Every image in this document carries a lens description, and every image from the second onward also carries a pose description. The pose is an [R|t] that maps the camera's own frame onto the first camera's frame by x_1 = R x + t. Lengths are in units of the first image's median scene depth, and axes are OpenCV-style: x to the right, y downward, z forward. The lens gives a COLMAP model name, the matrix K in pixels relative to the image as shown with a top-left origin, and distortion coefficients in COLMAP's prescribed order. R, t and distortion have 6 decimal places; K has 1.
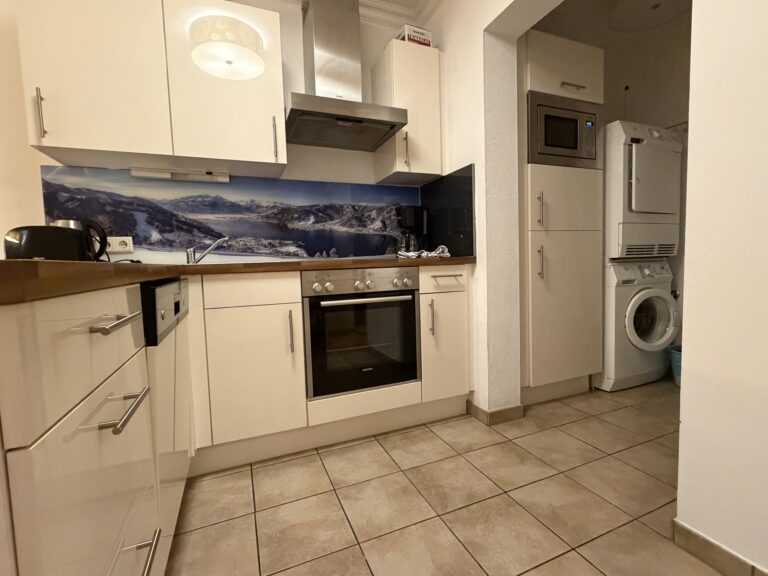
lens RADIAL K [[355.0, 0, 384.2], [0, 355.0, 286.7], [0, 0, 1]] dist [0.002393, -0.001082]
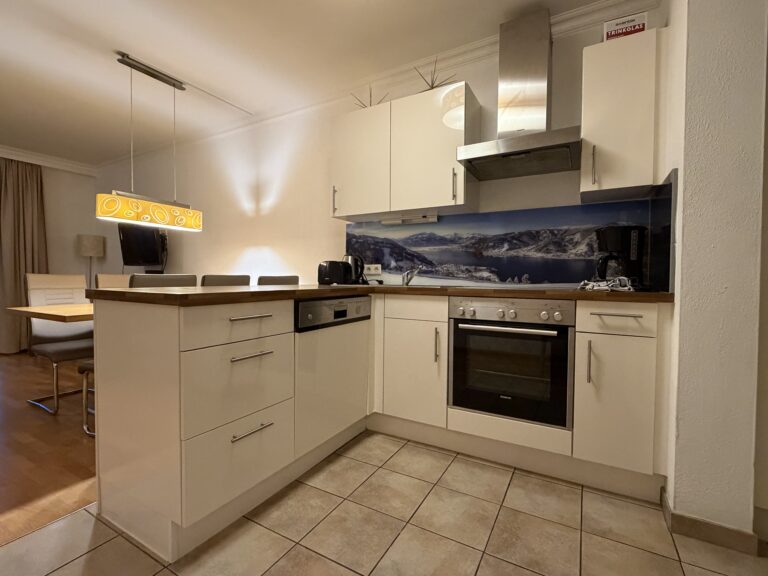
lens RADIAL K [[355.0, 0, 383.2], [0, 355.0, 286.6], [0, 0, 1]] dist [0.002393, -0.001082]
pose [[0.610465, 0.056986, -0.789991, 0.494029], [-0.082532, 0.996555, 0.008109, -0.057993], [0.787732, 0.060249, 0.613065, 0.080019]]
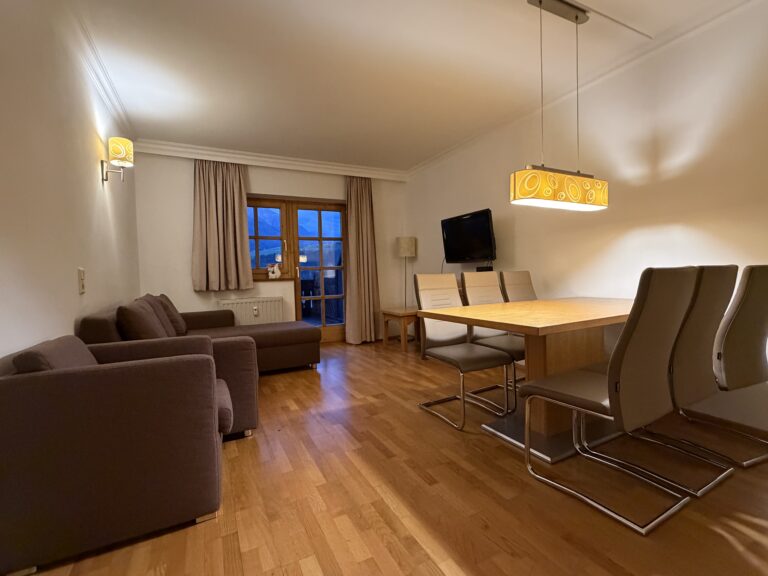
lens RADIAL K [[355.0, 0, 382.5], [0, 355.0, 286.2], [0, 0, 1]] dist [0.002393, -0.001082]
pose [[0.073023, 0.062869, -0.995347, -0.143084], [-0.044080, 0.997239, 0.059755, -0.008667], [0.996356, 0.039511, 0.075593, -0.413813]]
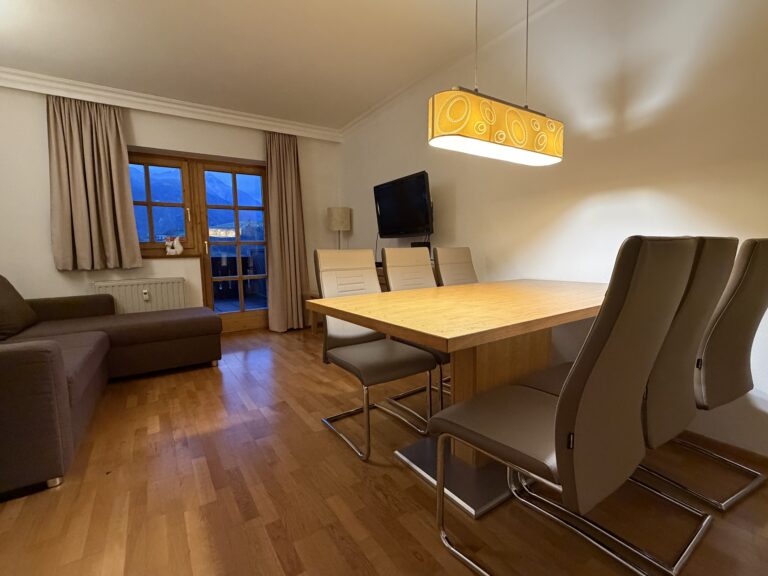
lens RADIAL K [[355.0, 0, 381.2], [0, 355.0, 286.5], [0, 0, 1]] dist [0.002393, -0.001082]
pose [[0.178379, 0.125261, -0.975956, -0.466358], [-0.053301, 0.991638, 0.117532, -0.003495], [0.982517, 0.031055, 0.183564, -0.179424]]
